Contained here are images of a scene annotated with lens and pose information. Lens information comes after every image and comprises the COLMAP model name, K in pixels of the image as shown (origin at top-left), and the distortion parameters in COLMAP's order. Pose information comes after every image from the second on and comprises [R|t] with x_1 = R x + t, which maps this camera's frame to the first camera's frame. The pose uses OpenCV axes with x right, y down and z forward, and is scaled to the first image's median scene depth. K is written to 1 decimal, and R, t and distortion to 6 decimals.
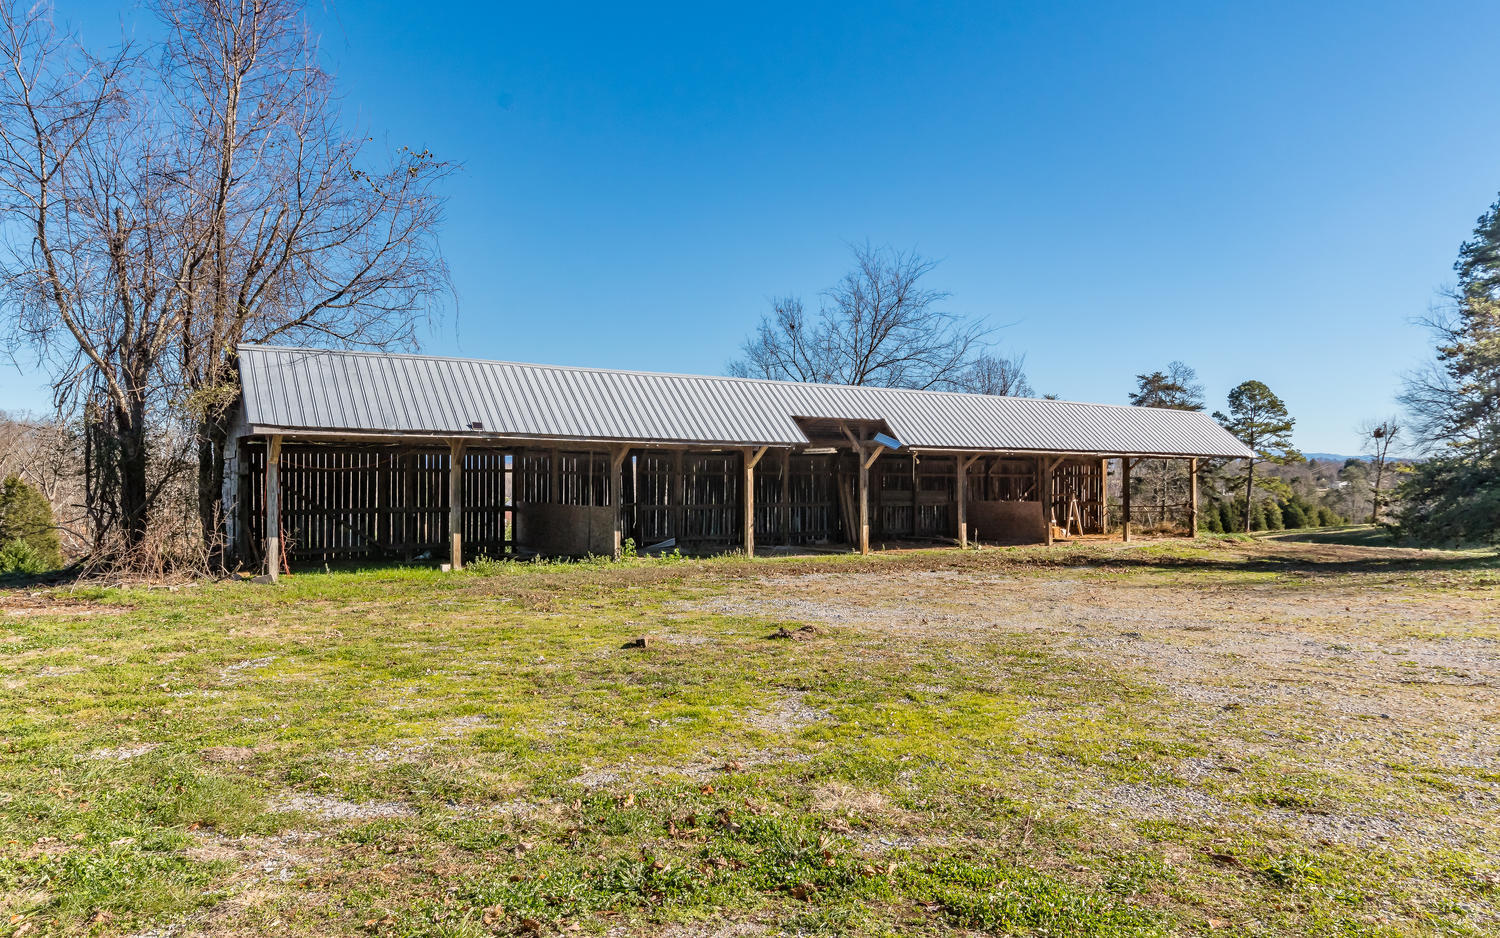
lens RADIAL K [[698.9, 0, 770.4], [0, 698.9, 471.7], [0, 0, 1]] dist [-0.005012, -0.000611]
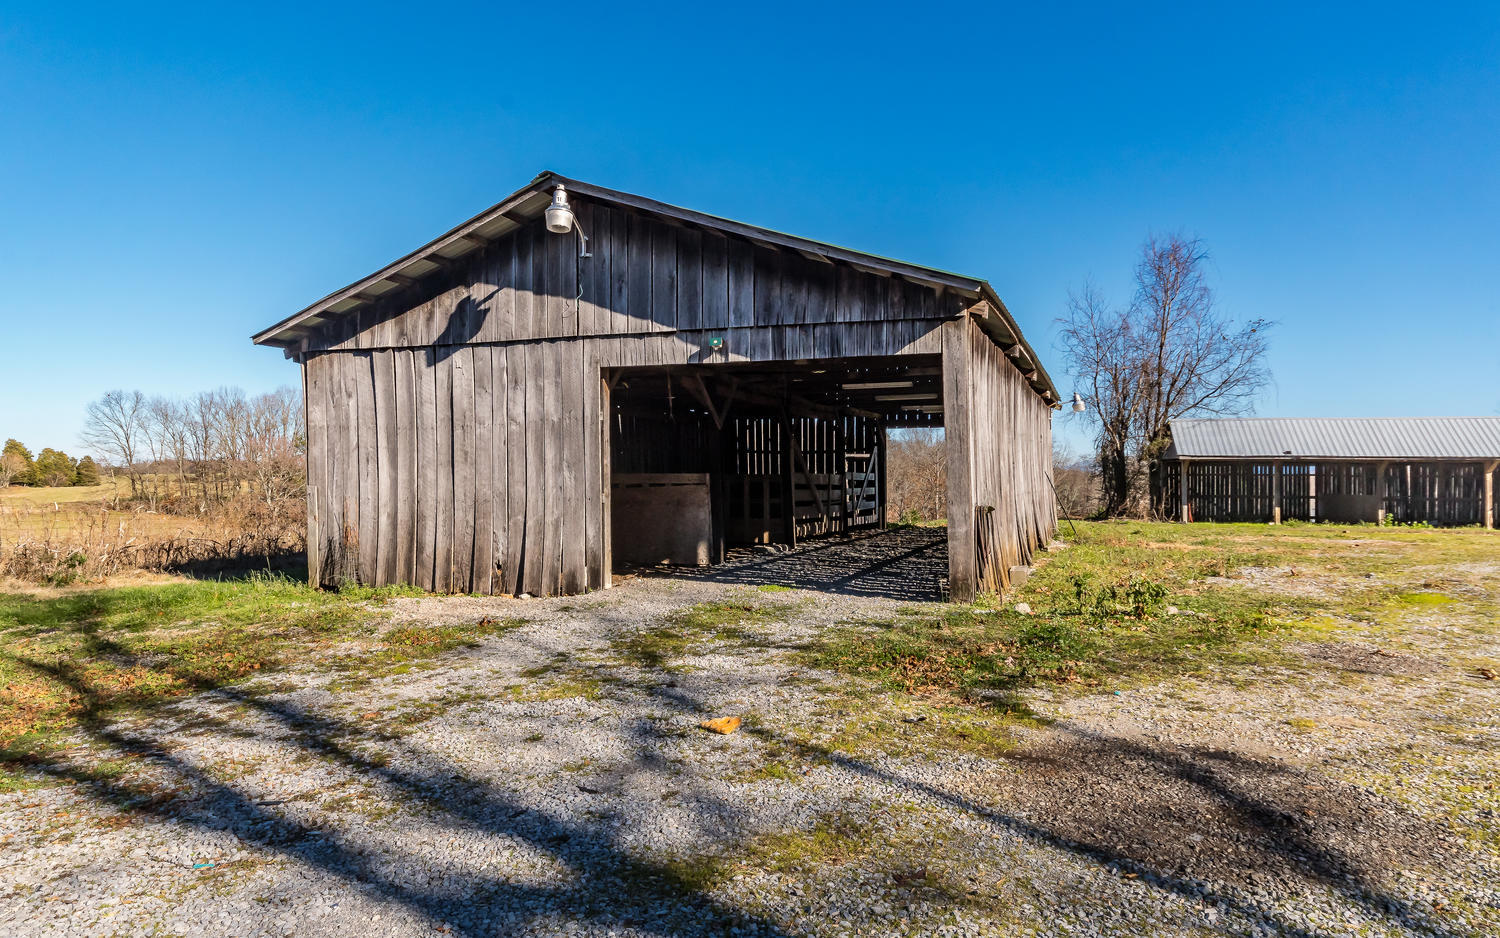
lens RADIAL K [[698.9, 0, 770.4], [0, 698.9, 471.7], [0, 0, 1]] dist [-0.005012, -0.000611]
pose [[0.488450, -0.007247, -0.872562, 0.557658], [-0.002255, 0.999952, -0.009567, 0.011488], [0.872589, 0.006640, 0.488410, -1.186894]]
